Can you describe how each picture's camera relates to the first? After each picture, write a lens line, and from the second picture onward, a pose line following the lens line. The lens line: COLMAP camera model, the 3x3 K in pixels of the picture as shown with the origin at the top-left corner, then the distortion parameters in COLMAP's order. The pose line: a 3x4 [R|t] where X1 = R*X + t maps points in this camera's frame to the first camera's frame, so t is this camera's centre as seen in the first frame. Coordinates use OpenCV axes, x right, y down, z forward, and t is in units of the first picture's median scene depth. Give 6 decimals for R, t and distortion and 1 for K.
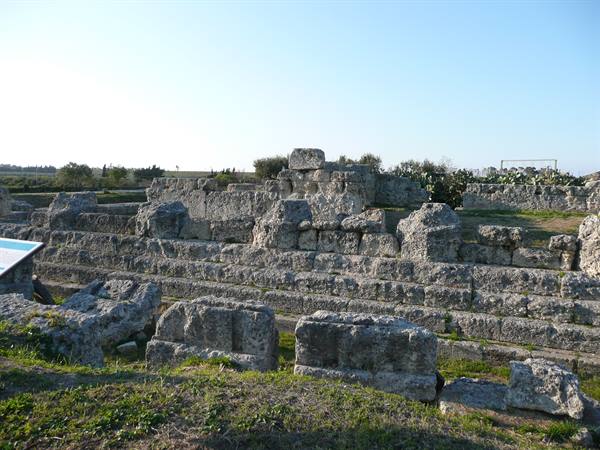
lens RADIAL K [[505.8, 0, 304.6], [0, 505.8, 225.4], [0, 0, 1]] dist [-0.015805, 0.010894]
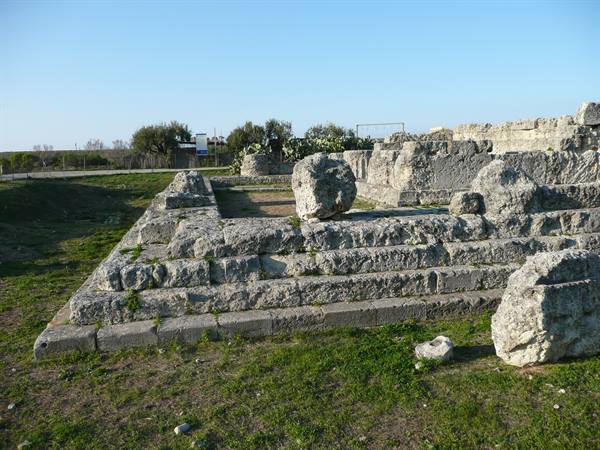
lens RADIAL K [[505.8, 0, 301.6], [0, 505.8, 224.6], [0, 0, 1]] dist [-0.015805, 0.010894]
pose [[0.801768, -0.129026, 0.583541, -1.605507], [0.098232, 0.991588, 0.084280, -0.091862], [-0.589506, -0.010250, 0.807699, 0.871552]]
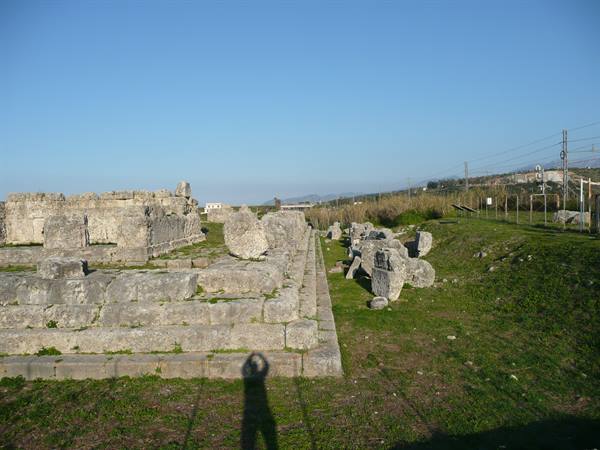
lens RADIAL K [[505.8, 0, 304.2], [0, 505.8, 222.3], [0, 0, 1]] dist [-0.015805, 0.010894]
pose [[-0.399611, -0.036783, 0.915946, -2.176131], [0.105983, 0.990640, 0.086021, -0.193937], [-0.910537, 0.131449, -0.391973, 1.926998]]
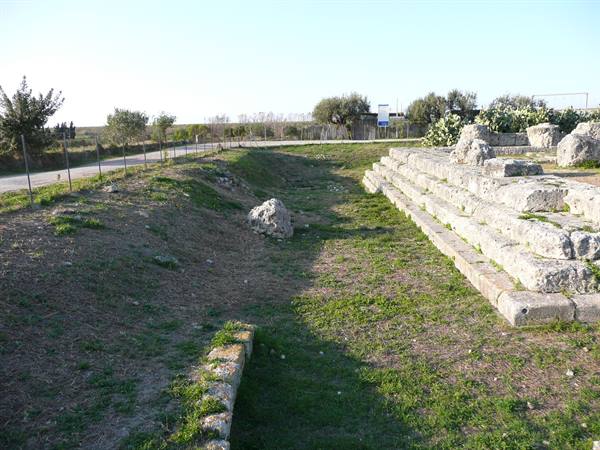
lens RADIAL K [[505.8, 0, 296.3], [0, 505.8, 210.1], [0, 0, 1]] dist [-0.015805, 0.010894]
pose [[0.918898, -0.105829, 0.380036, -1.988465], [0.079096, 0.993208, 0.085332, -0.115614], [-0.386485, -0.048352, 0.921027, 1.119974]]
